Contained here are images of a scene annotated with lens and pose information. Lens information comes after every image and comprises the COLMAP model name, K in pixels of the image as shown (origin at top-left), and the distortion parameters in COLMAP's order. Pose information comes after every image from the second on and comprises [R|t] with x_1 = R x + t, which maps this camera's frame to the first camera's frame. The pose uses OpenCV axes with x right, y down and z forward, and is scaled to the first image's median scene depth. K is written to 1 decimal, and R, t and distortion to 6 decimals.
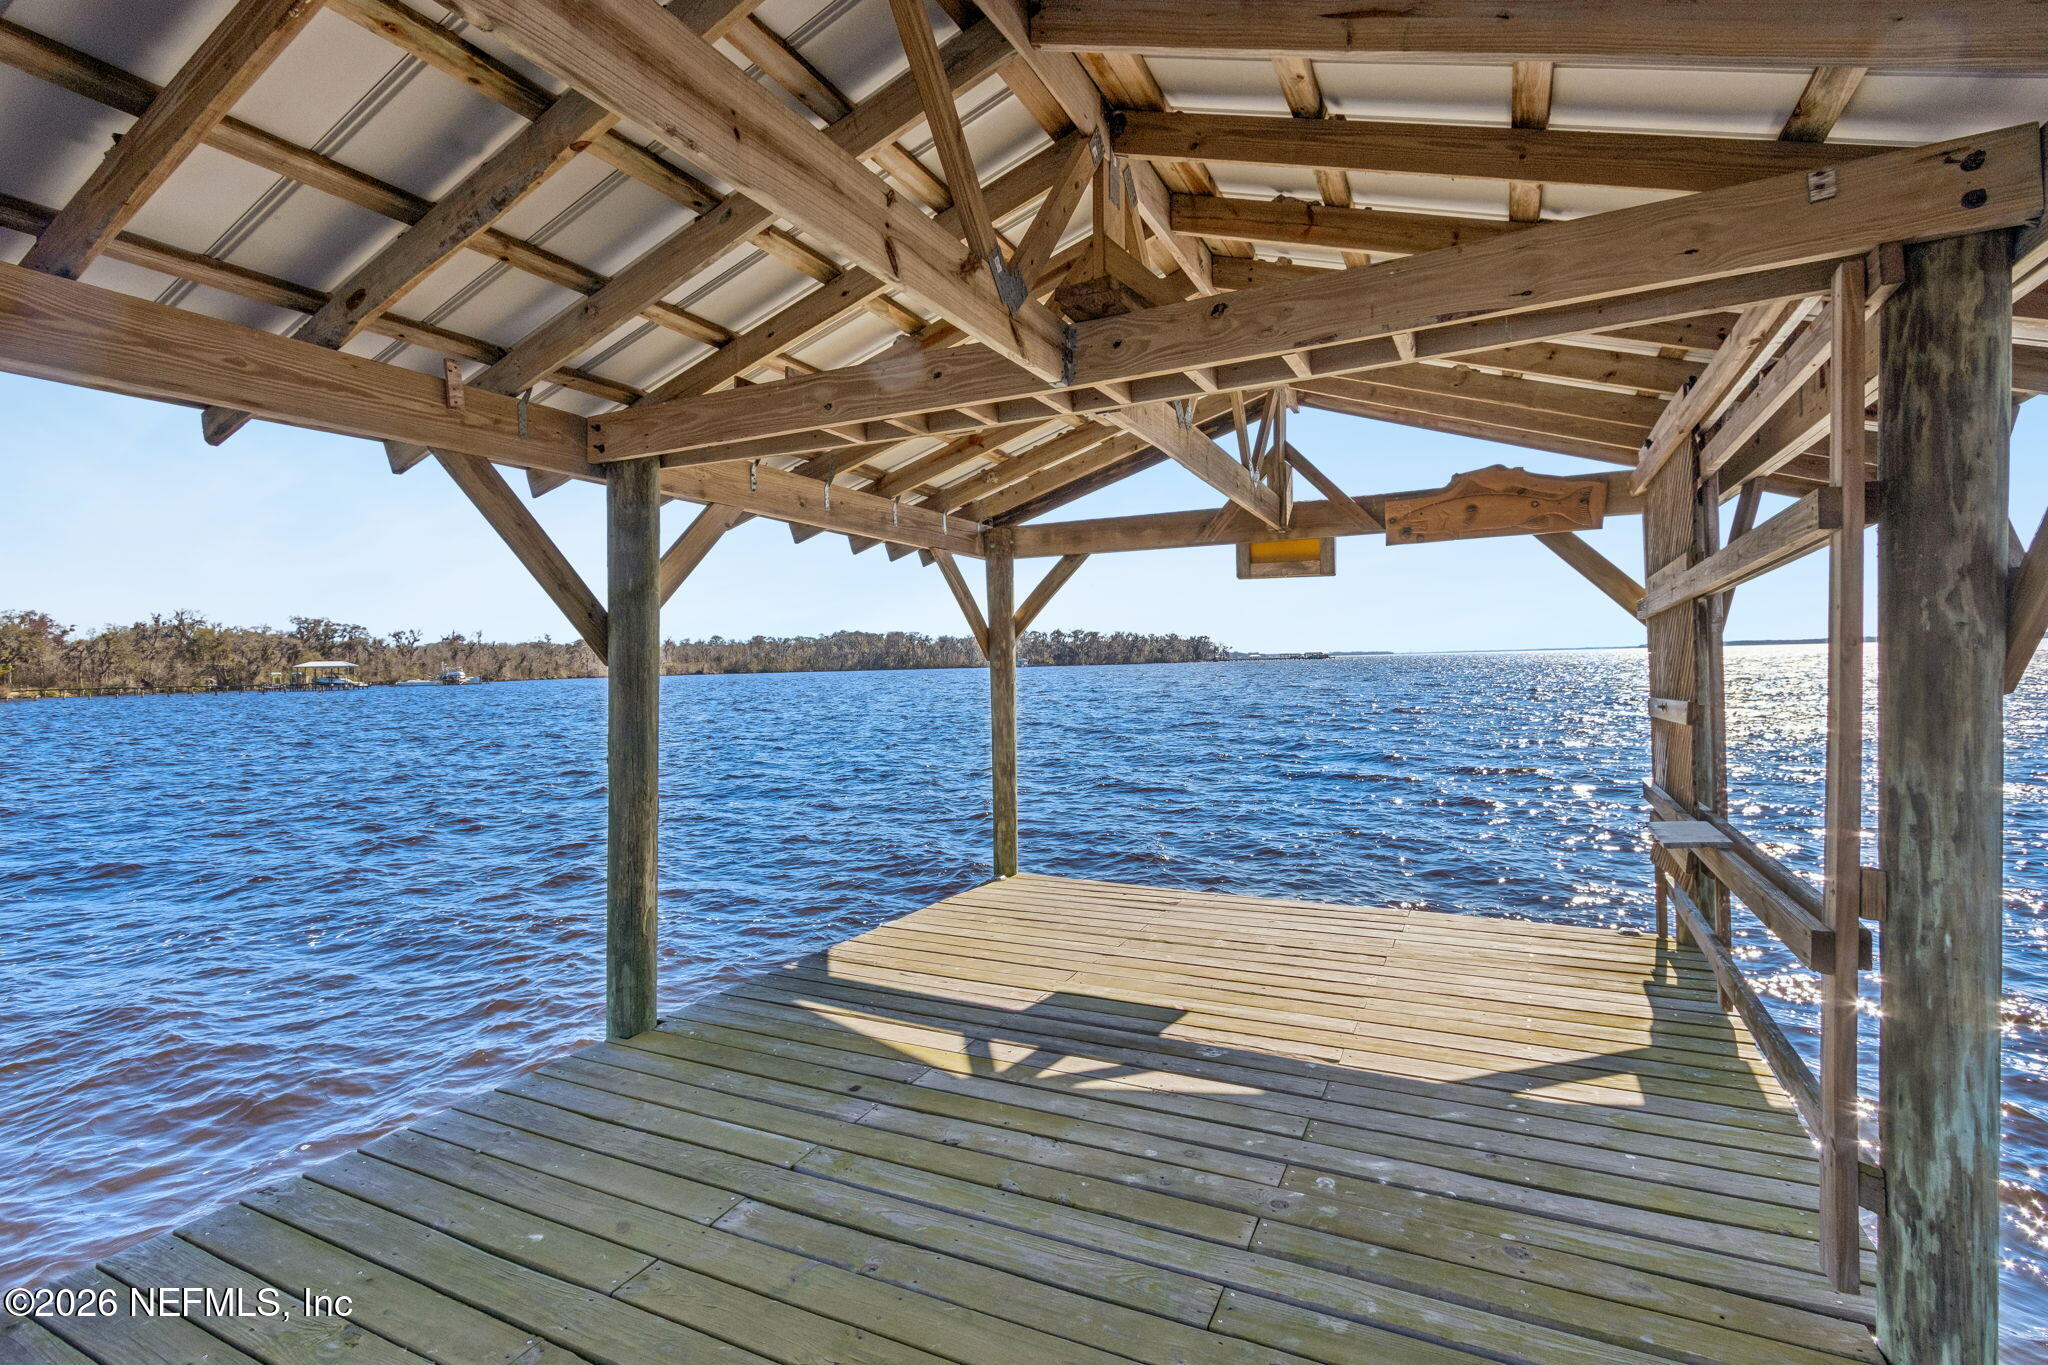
lens RADIAL K [[975.8, 0, 1020.6], [0, 975.8, 676.2], [0, 0, 1]] dist [0.009403, -0.004478]
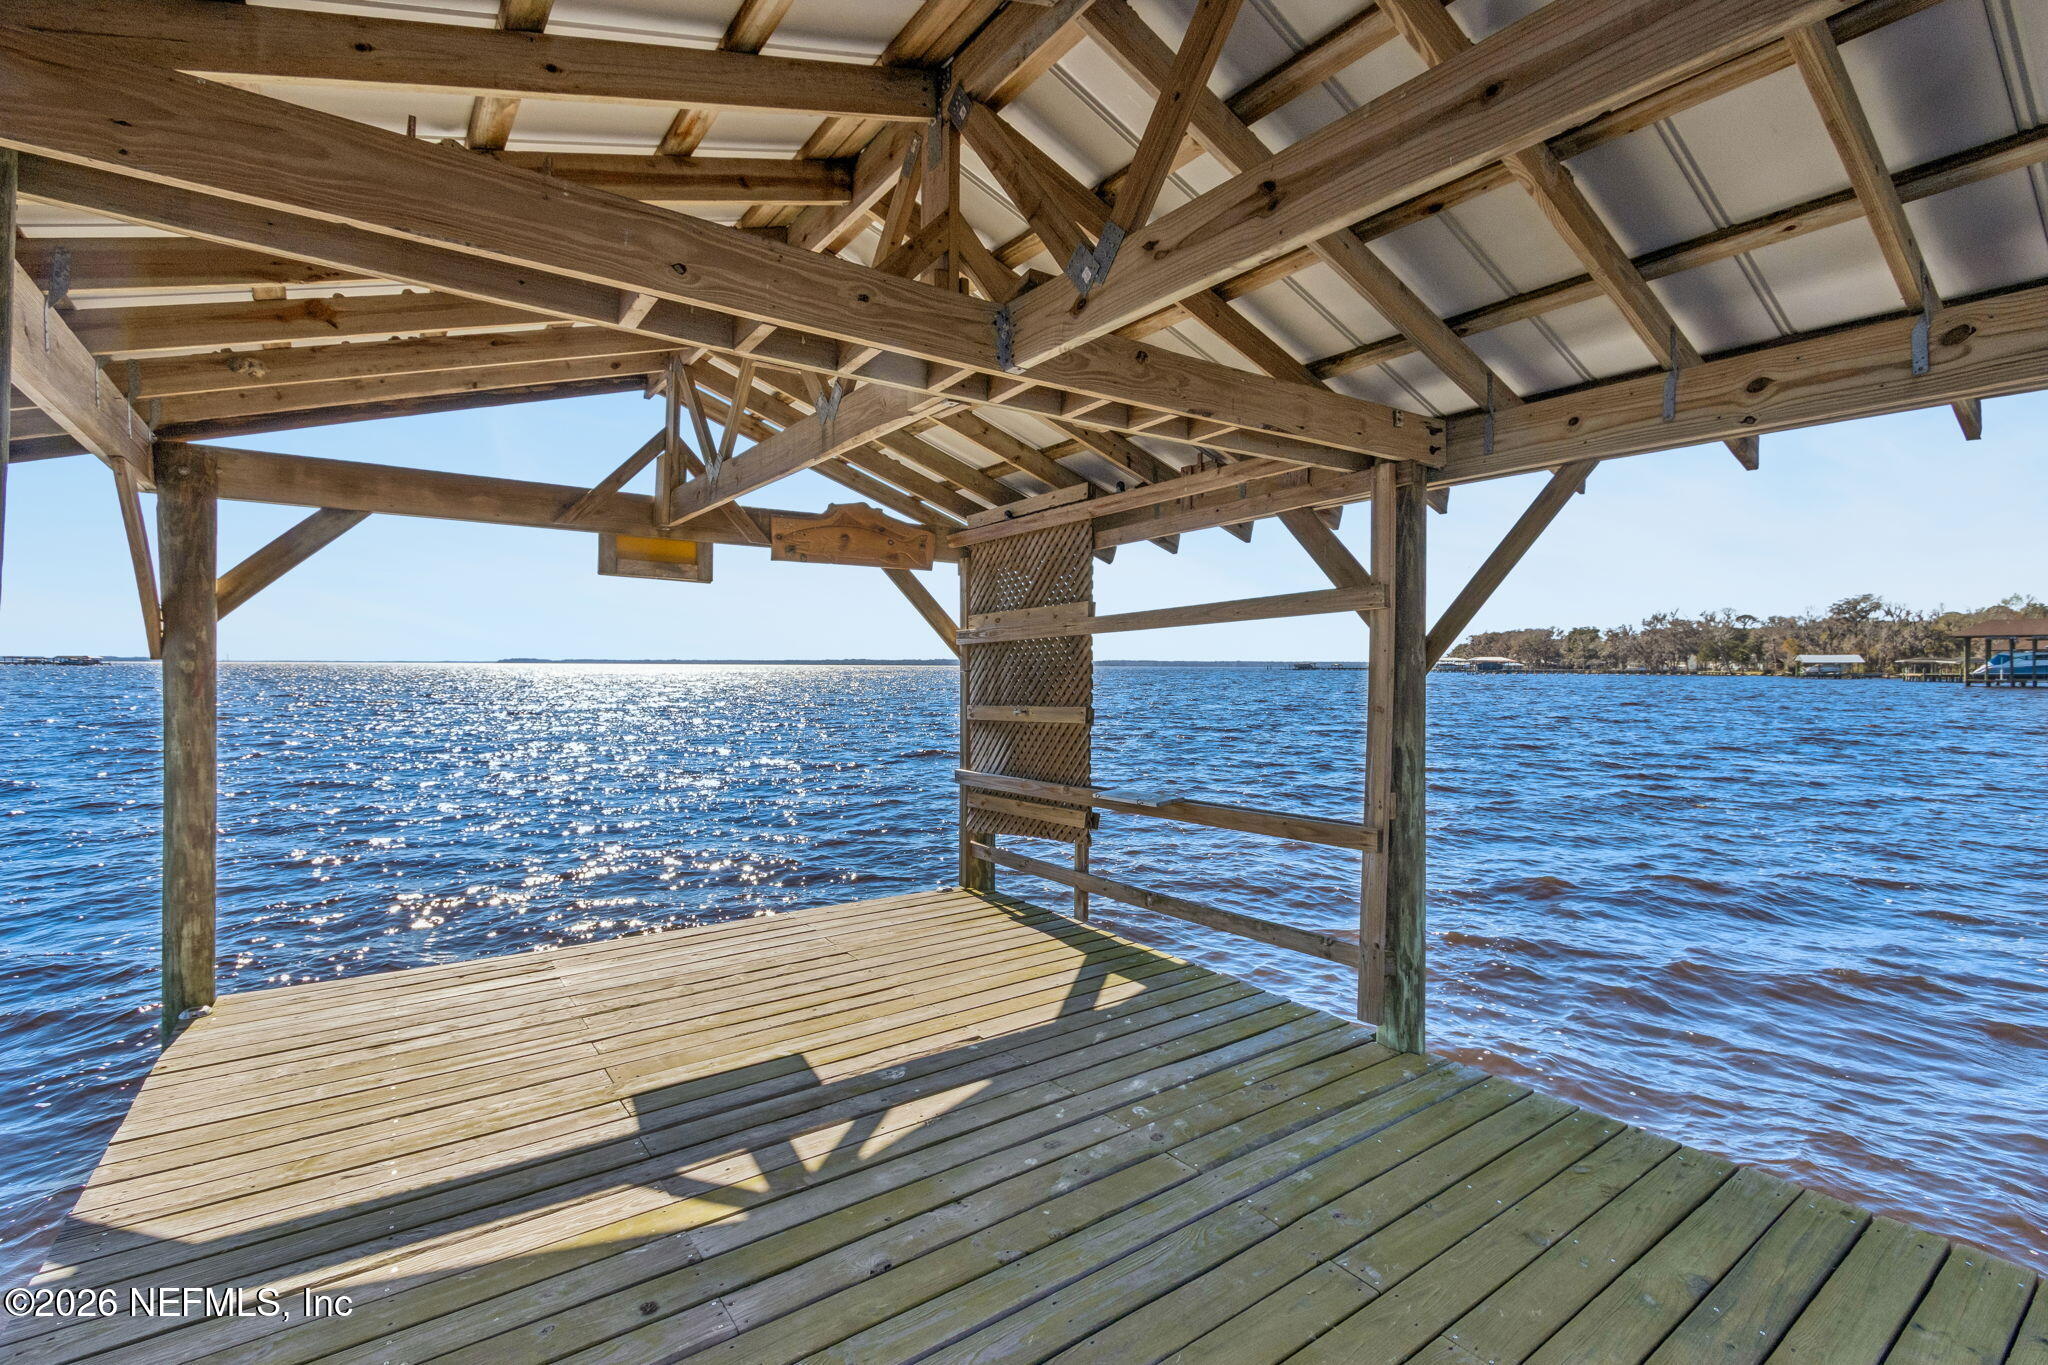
lens RADIAL K [[975.8, 0, 1021.3], [0, 975.8, 694.6], [0, 0, 1]] dist [0.009403, -0.004478]
pose [[0.432828, -0.000490, 0.901477, -0.556850], [-0.002810, 0.999994, 0.001893, 0.005369], [-0.901472, -0.003352, 0.432824, 0.416187]]
